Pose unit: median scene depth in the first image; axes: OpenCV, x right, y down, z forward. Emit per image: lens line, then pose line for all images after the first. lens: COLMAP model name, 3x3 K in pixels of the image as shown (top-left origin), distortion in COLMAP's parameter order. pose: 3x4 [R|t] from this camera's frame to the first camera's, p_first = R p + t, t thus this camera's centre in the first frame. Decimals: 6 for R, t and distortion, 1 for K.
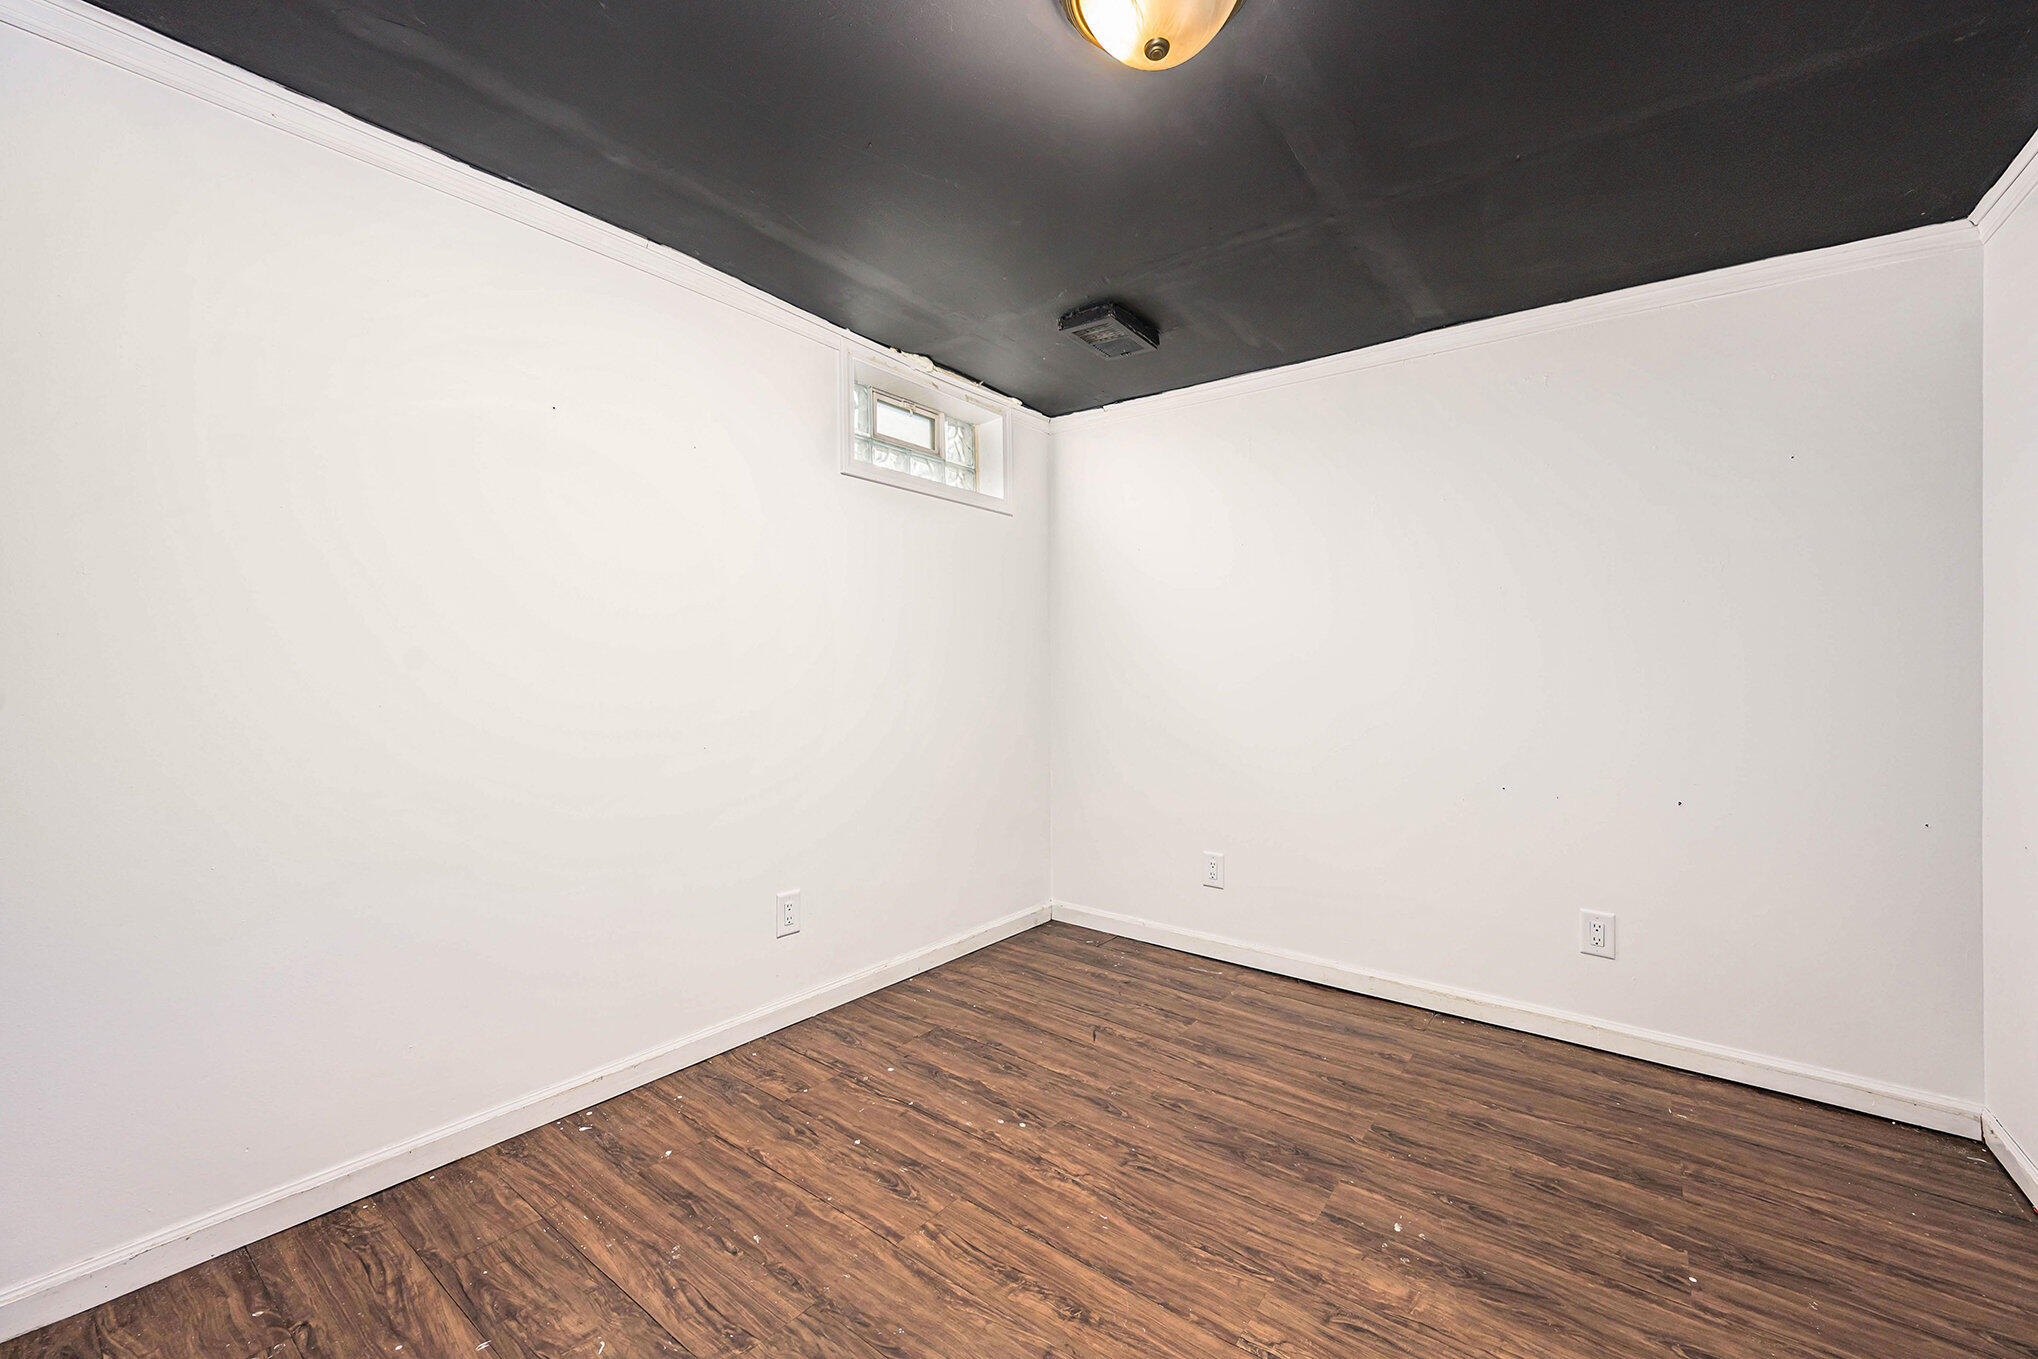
lens RADIAL K [[832.4, 0, 1026.6], [0, 832.4, 672.6], [0, 0, 1]] dist [0.000441, -0.000463]
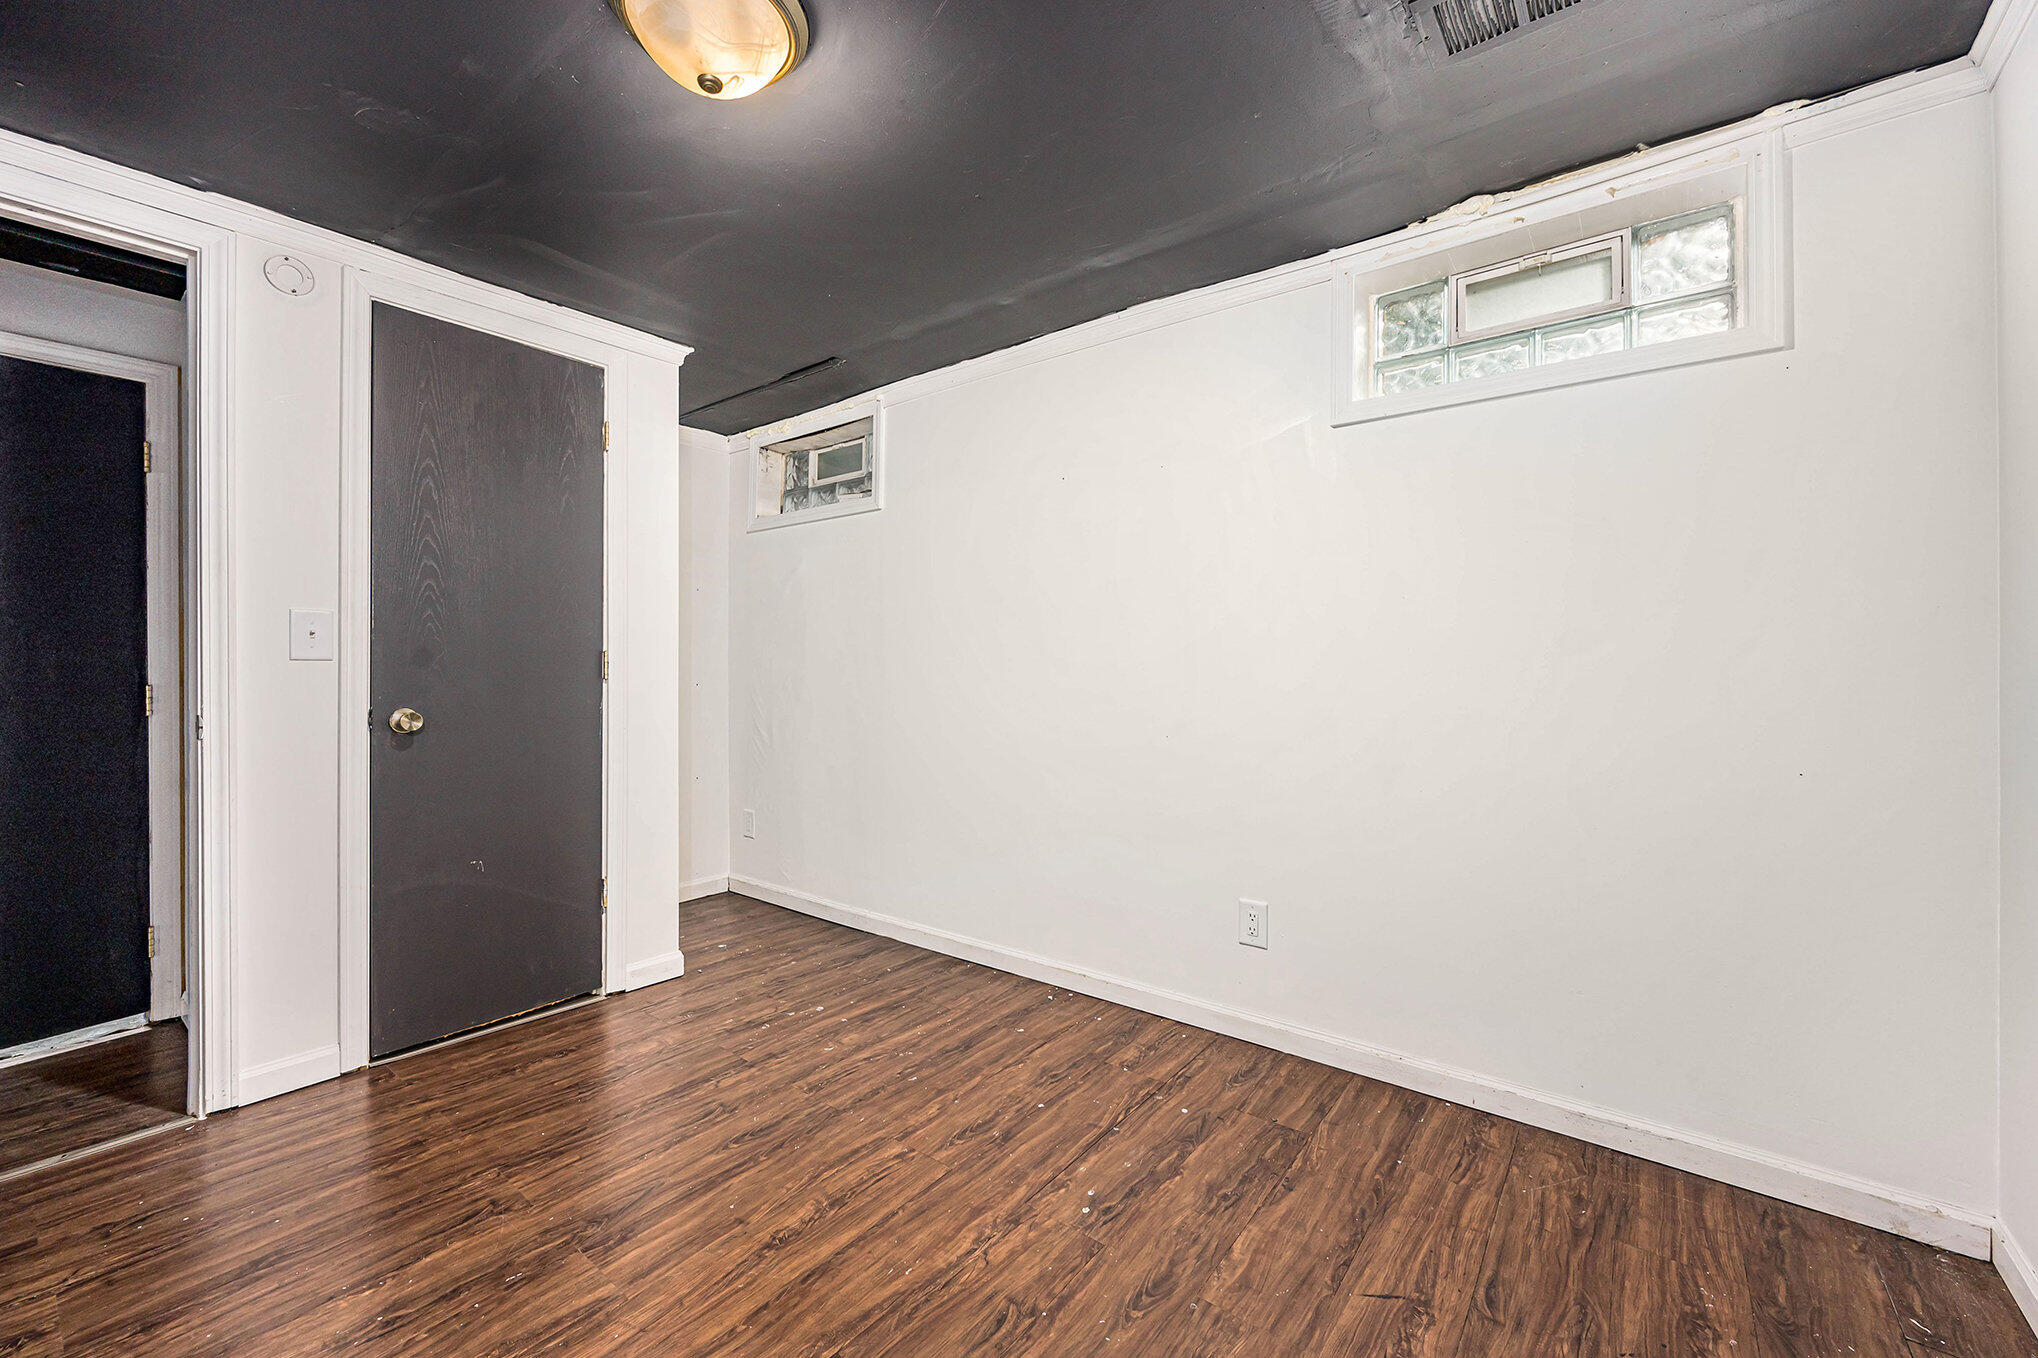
lens RADIAL K [[832.4, 0, 1026.6], [0, 832.4, 672.1], [0, 0, 1]] dist [0.000441, -0.000463]
pose [[-0.011797, -0.000932, -0.999930, 0.880325], [-0.005009, 0.999987, -0.000873, 0.012776], [0.999918, 0.004998, -0.011802, 1.017413]]
